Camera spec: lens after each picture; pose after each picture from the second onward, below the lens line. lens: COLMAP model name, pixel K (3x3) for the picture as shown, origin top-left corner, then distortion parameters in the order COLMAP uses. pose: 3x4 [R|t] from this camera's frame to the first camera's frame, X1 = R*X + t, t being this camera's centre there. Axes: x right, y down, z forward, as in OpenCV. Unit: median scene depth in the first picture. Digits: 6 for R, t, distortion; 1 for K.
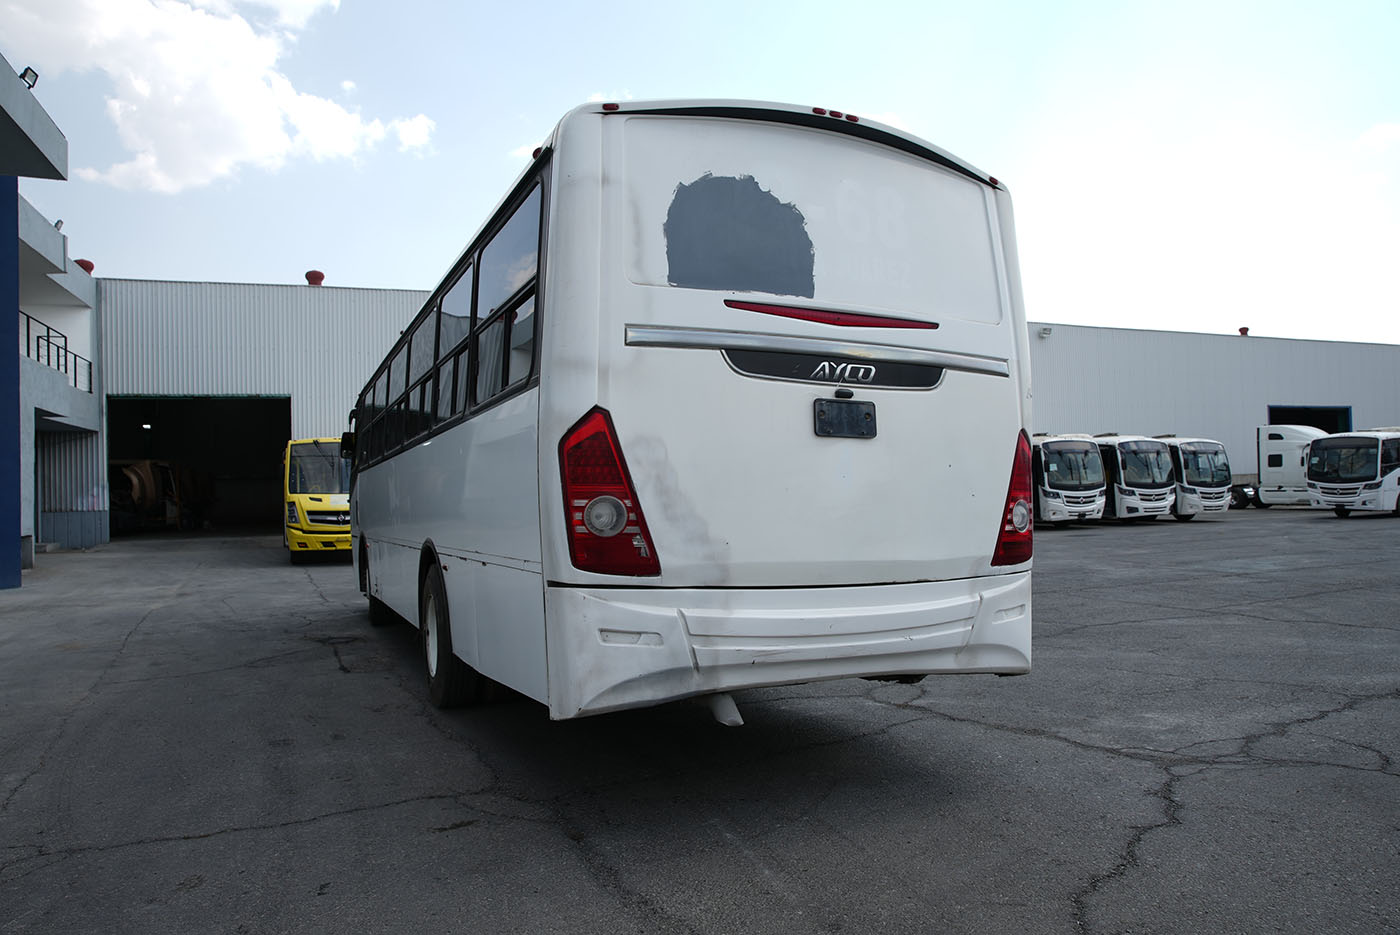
lens RADIAL K [[960.4, 0, 747.3], [0, 960.4, 470.7], [0, 0, 1]] dist [-0.066651, 0.032431]
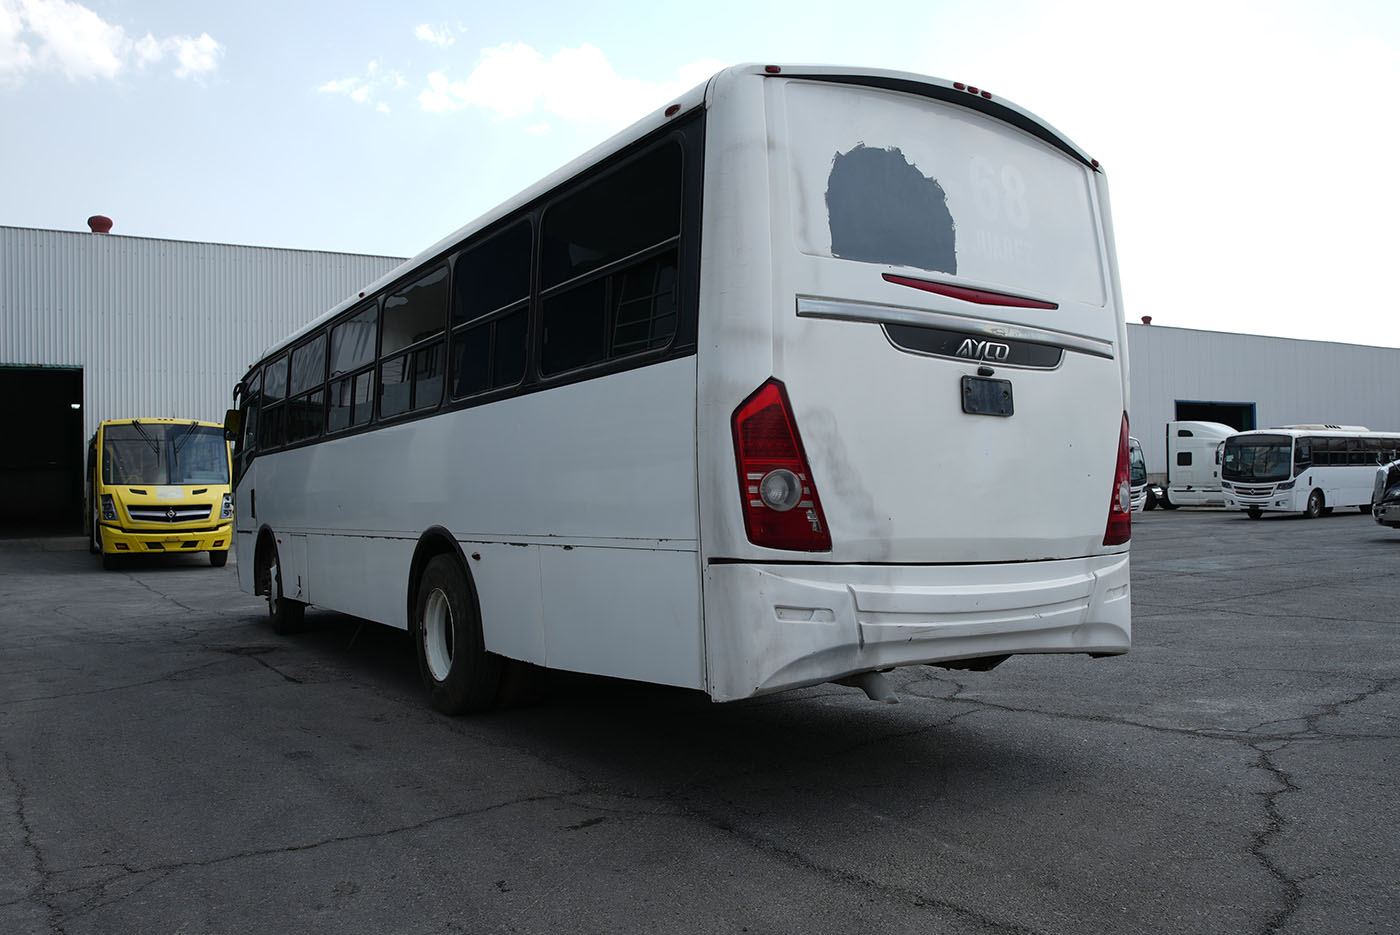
lens RADIAL K [[1093.6, 0, 766.6], [0, 1093.6, 464.8], [0, 0, 1]] dist [-0.034549, 0.007785]
pose [[0.987693, 0.008712, 0.156165, -0.300138], [-0.008410, 0.999961, -0.002590, 0.021957], [-0.156181, 0.001245, 0.987728, -0.089850]]
